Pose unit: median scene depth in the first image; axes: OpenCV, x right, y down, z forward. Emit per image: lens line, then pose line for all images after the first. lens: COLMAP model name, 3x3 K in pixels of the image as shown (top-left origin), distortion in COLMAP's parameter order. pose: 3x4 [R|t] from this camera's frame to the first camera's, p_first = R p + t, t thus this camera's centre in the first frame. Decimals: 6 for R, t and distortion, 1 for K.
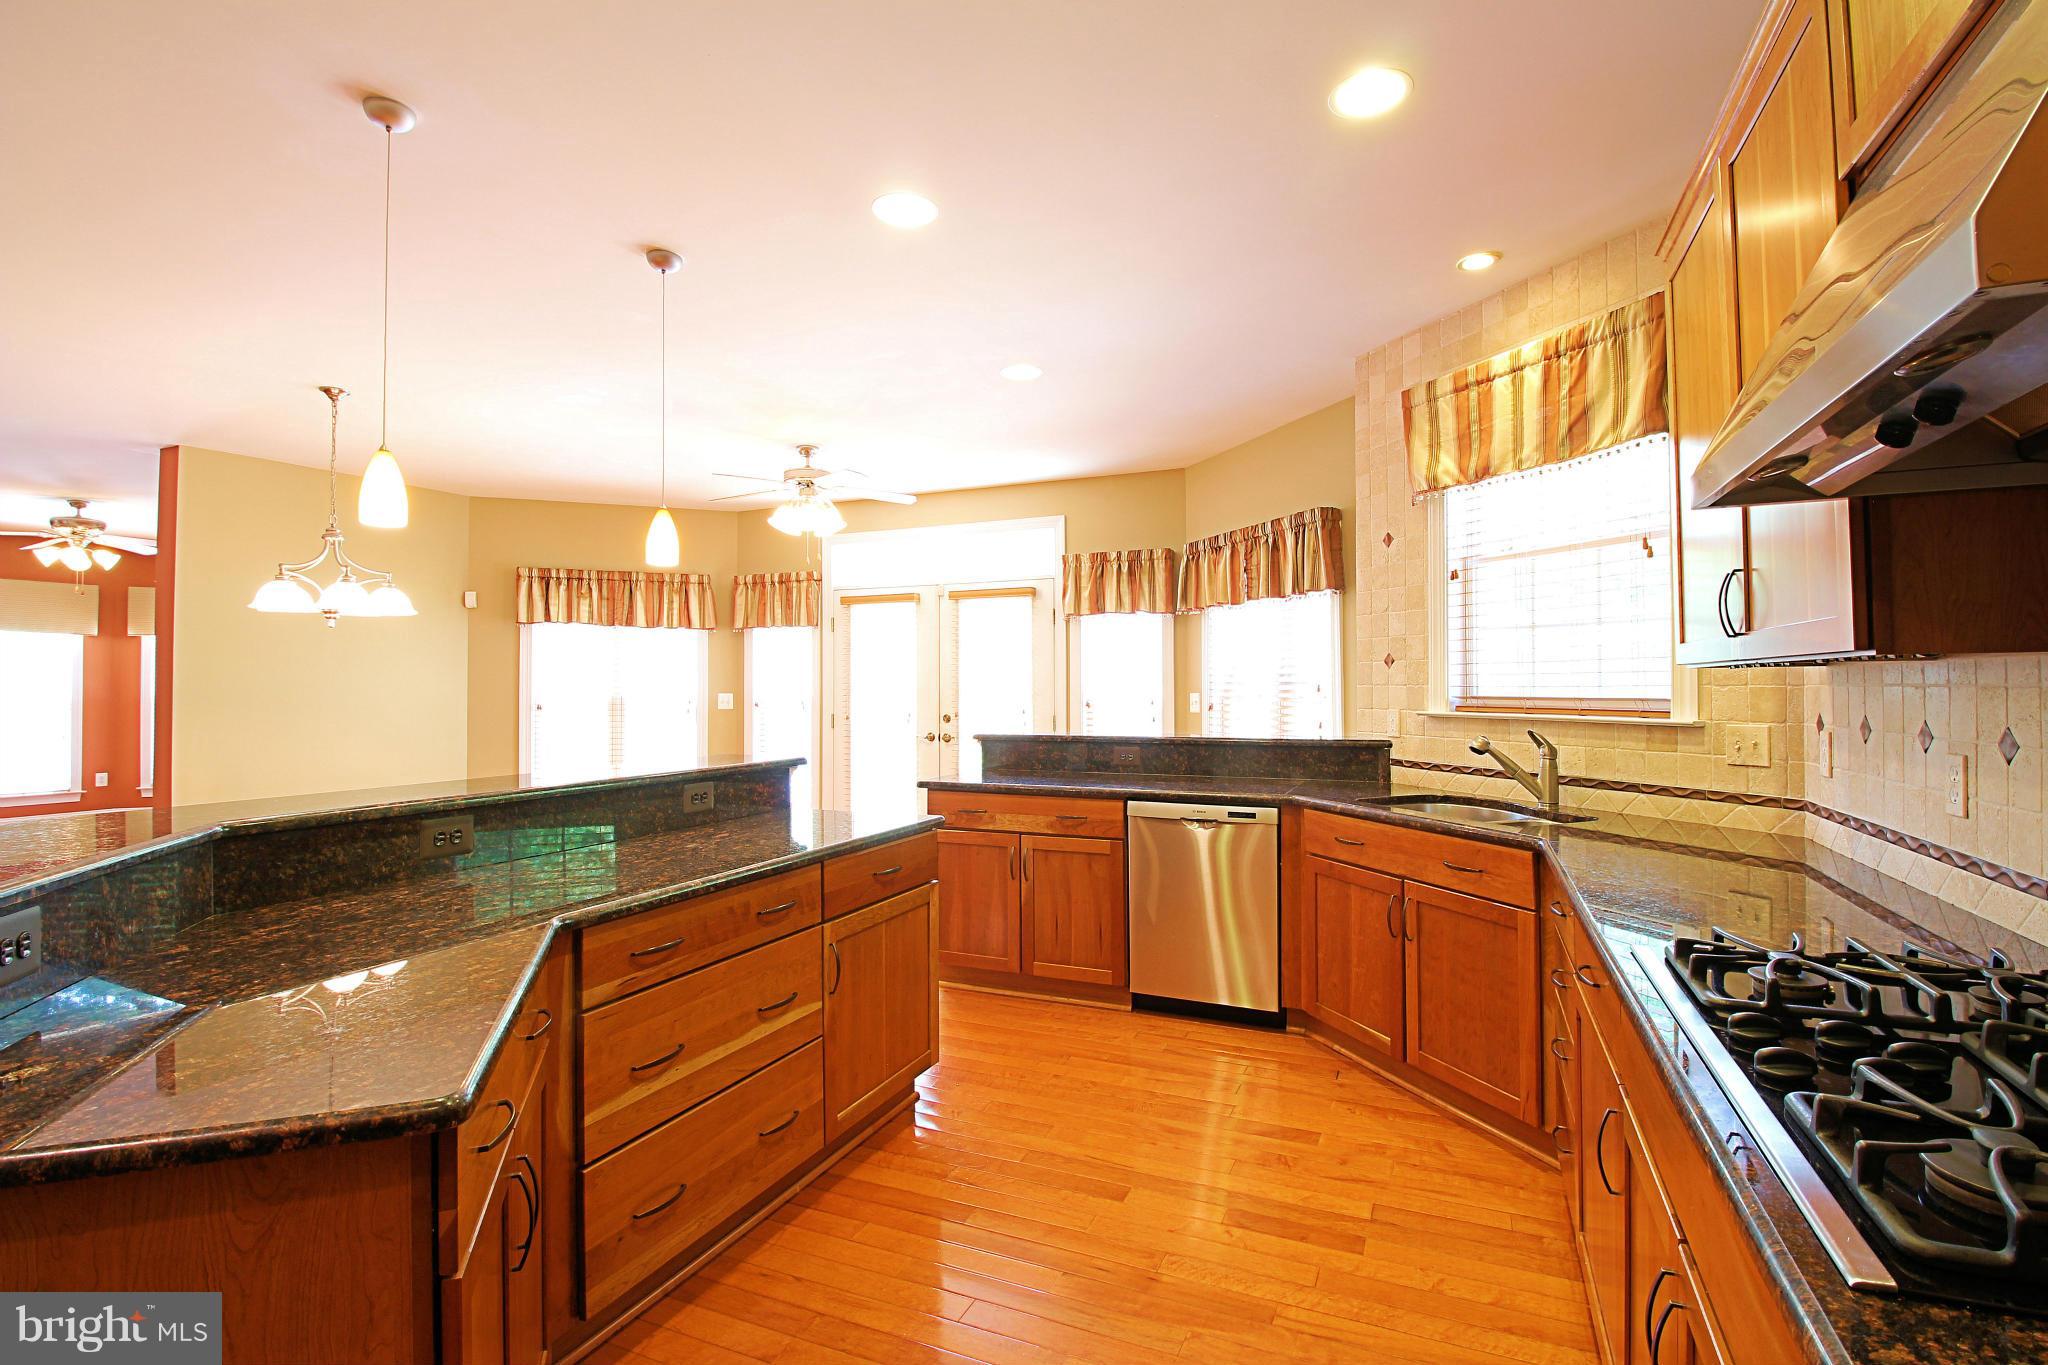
lens RADIAL K [[950.5, 0, 1028.5], [0, 950.5, 662.3], [0, 0, 1]] dist [-0.014586, -0.005179]
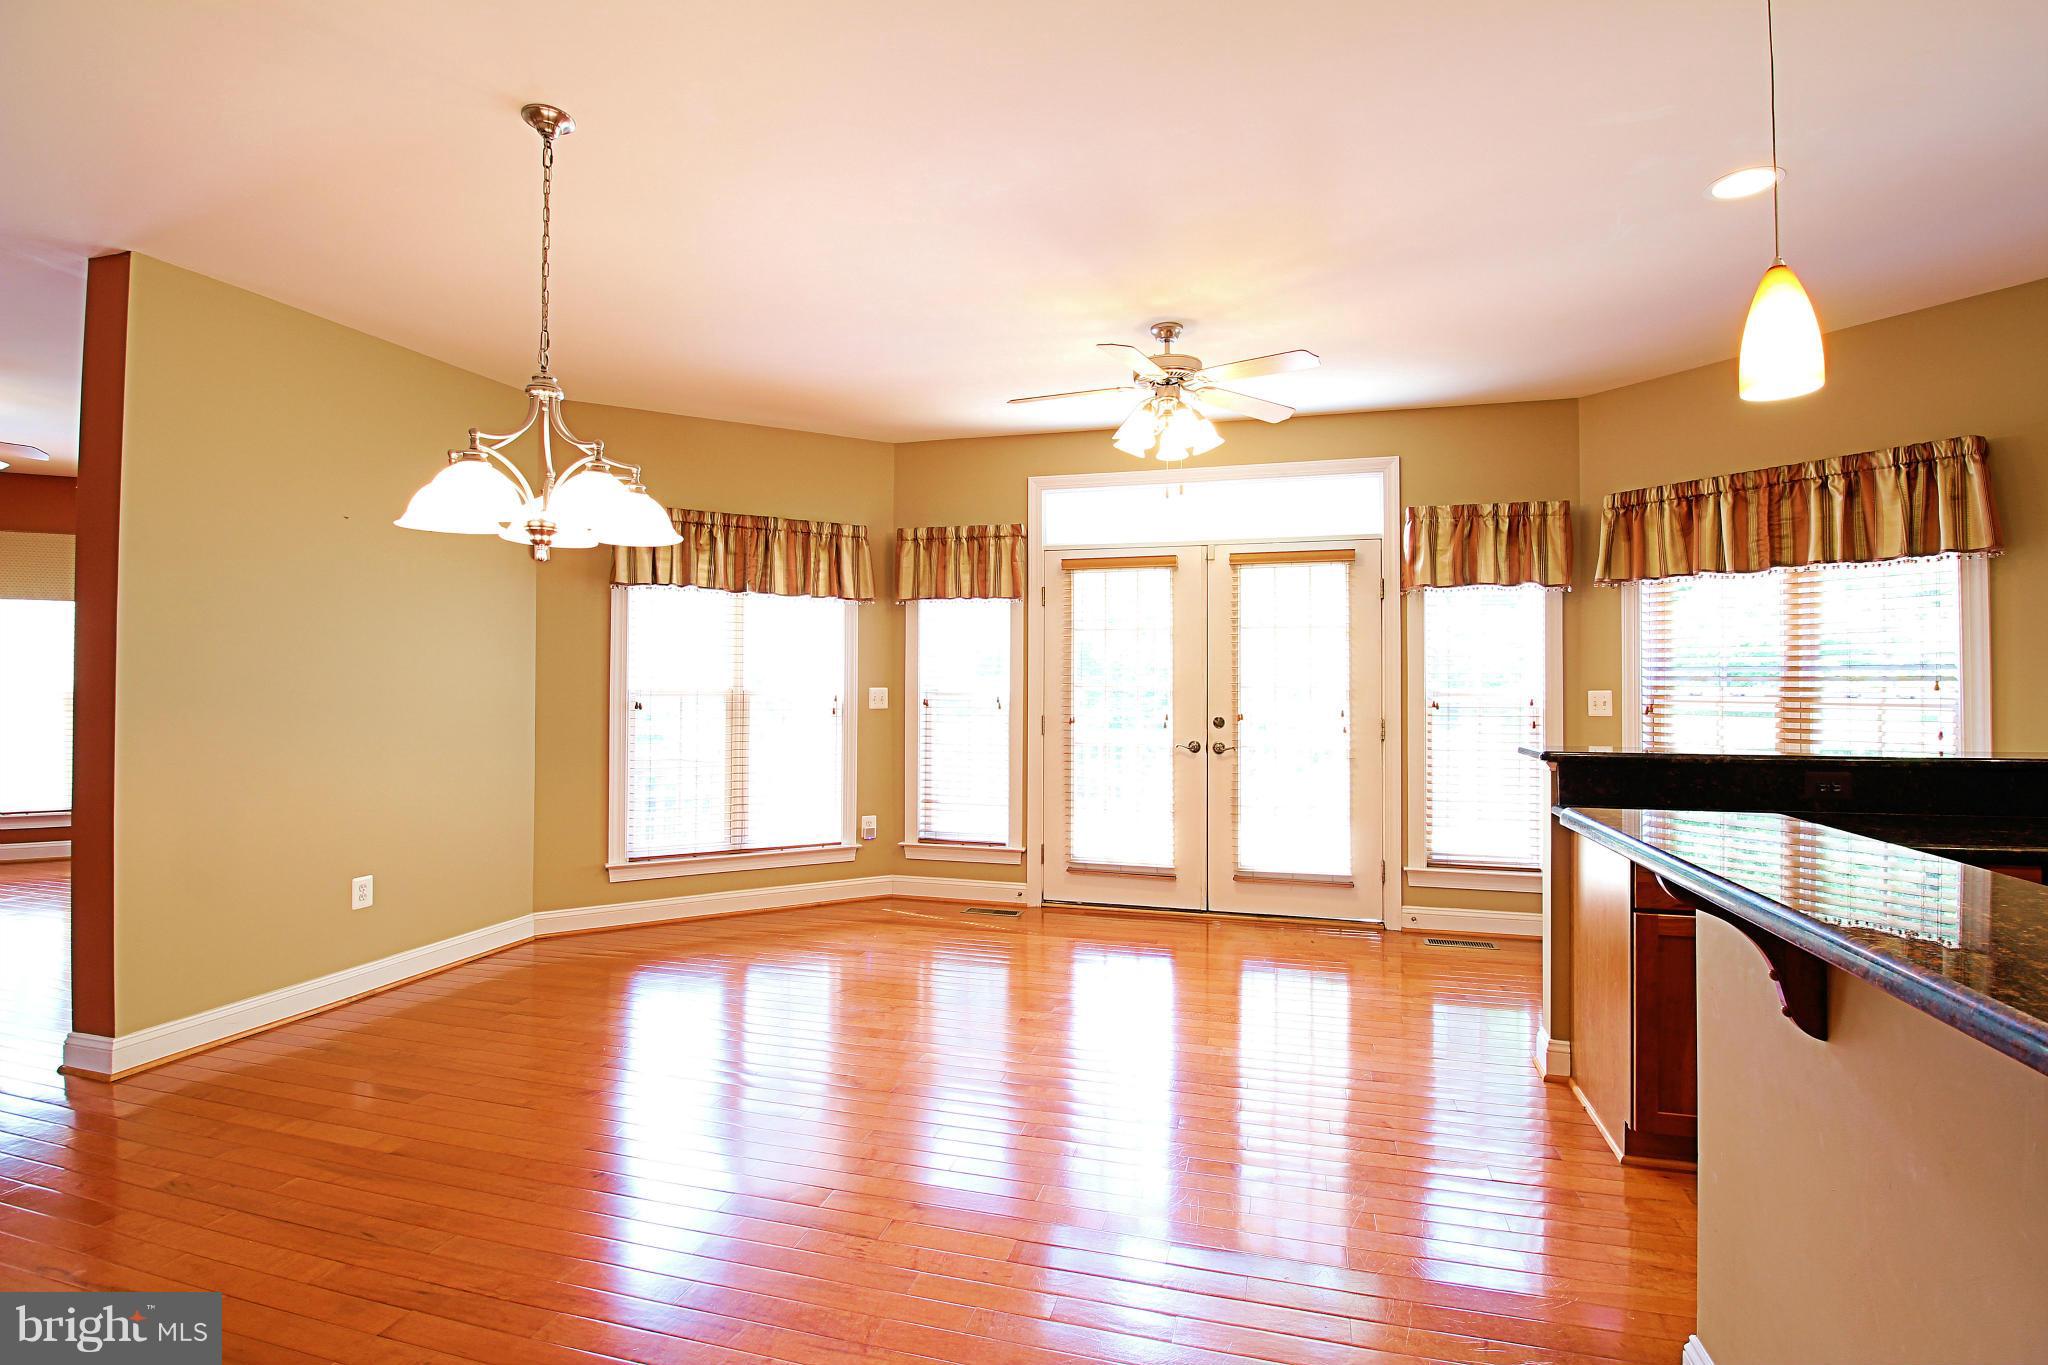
lens RADIAL K [[950.5, 0, 1021.2], [0, 950.5, 675.4], [0, 0, 1]] dist [-0.014586, -0.005179]
pose [[0.989252, 0.007910, 0.146008, -0.339030], [-0.010501, 0.999801, 0.016983, 0.009918], [-0.145845, -0.018333, 0.989138, 0.265373]]
